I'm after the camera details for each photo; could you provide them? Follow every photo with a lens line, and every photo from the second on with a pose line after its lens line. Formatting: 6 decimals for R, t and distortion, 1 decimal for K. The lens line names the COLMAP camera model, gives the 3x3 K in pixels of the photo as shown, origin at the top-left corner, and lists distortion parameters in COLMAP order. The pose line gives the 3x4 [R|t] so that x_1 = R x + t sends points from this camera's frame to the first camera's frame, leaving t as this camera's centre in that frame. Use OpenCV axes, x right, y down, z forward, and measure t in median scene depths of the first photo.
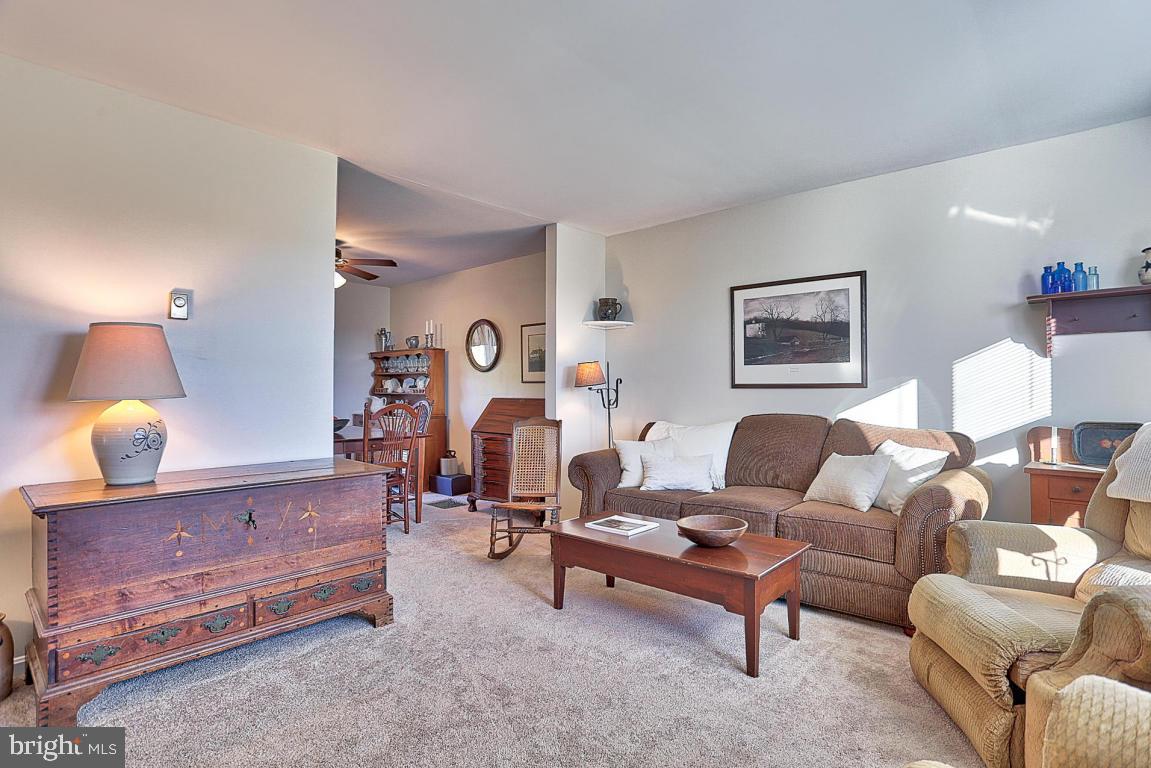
lens RADIAL K [[583.8, 0, 574.1], [0, 583.8, 384.0], [0, 0, 1]] dist [-0.024816, 0.011226]
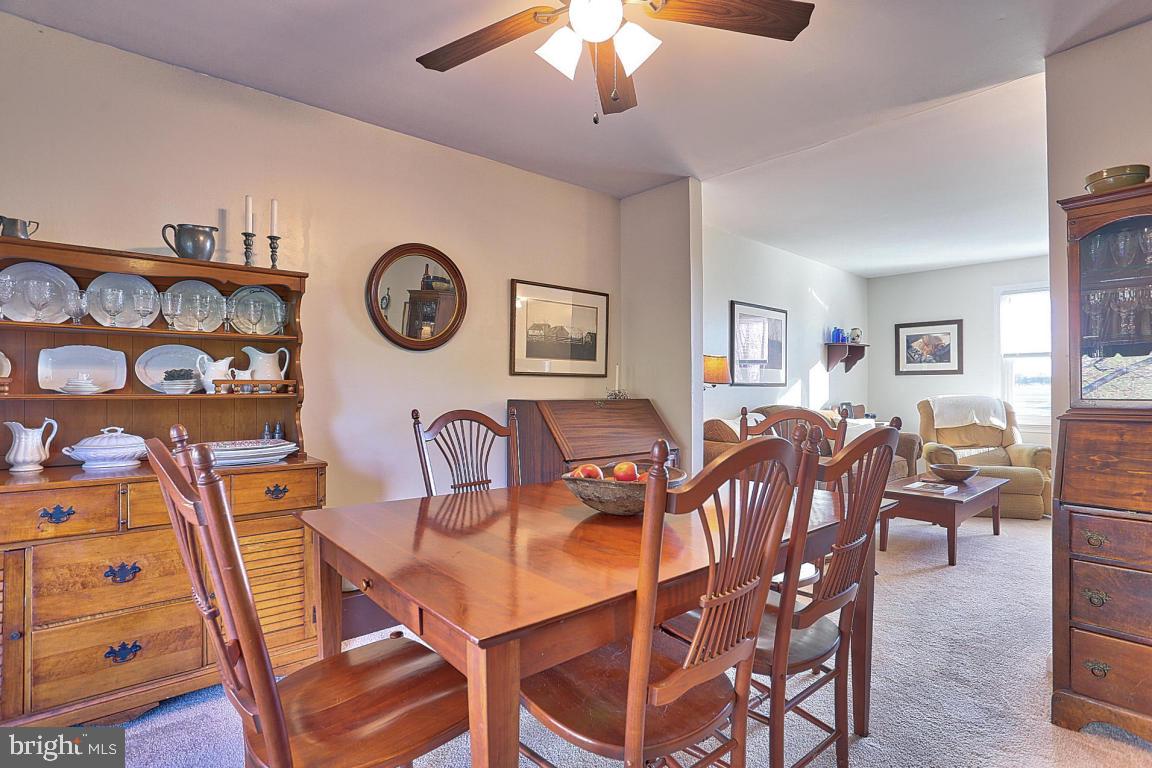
lens RADIAL K [[584.3, 0, 578.8], [0, 584.3, 385.4], [0, 0, 1]] dist [-0.024816, 0.011226]
pose [[0.100997, 0.007288, 0.994860, -0.932848], [-0.014281, 0.999881, -0.005876, 0.016054], [-0.994784, -0.013614, 0.101089, 1.189427]]
